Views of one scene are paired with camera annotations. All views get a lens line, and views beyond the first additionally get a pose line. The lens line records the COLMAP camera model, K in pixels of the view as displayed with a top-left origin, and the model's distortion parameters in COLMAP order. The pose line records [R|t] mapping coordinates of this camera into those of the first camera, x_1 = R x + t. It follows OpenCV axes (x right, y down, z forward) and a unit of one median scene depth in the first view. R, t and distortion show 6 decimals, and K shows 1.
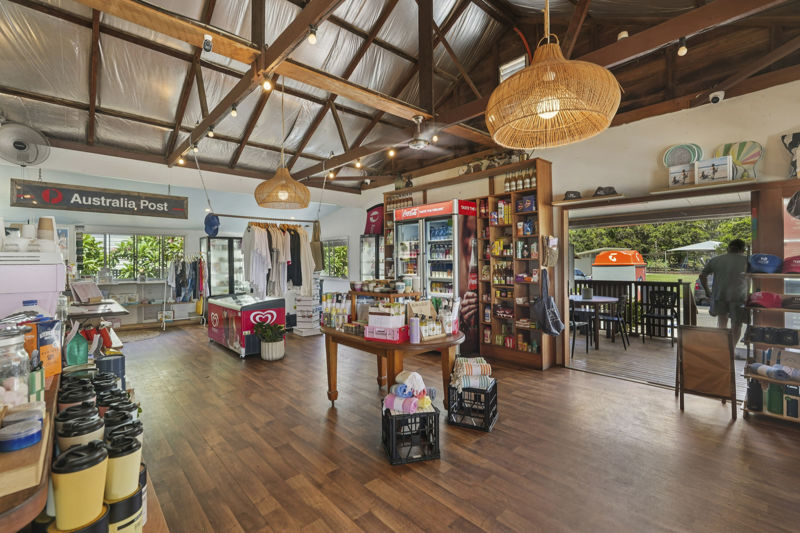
lens RADIAL K [[360.8, 0, 387.6], [0, 360.8, 259.8], [0, 0, 1]] dist [-0.002803, 0.000604]
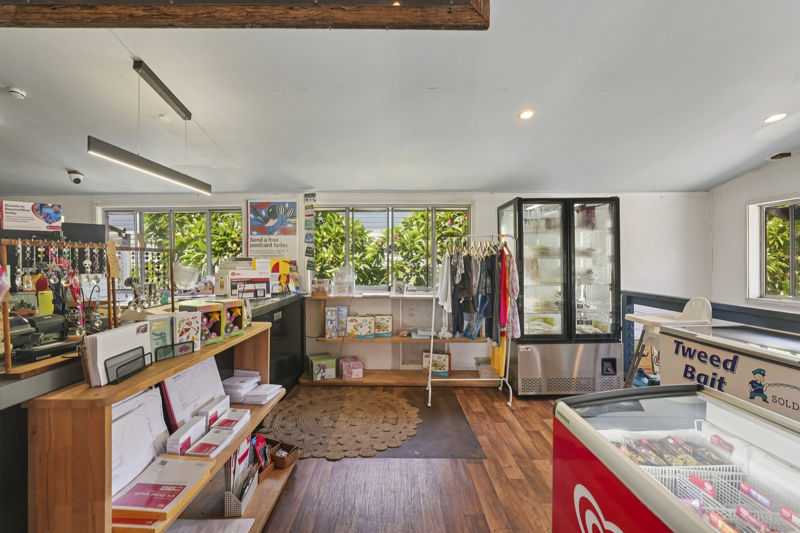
lens RADIAL K [[360.8, 0, 396.0], [0, 360.8, 262.1], [0, 0, 1]] dist [-0.002803, 0.000604]
pose [[0.758434, 0.010965, -0.651657, -0.283663], [-0.002143, 0.999895, 0.014330, 0.005562], [0.651746, -0.009472, 0.758378, 0.499749]]
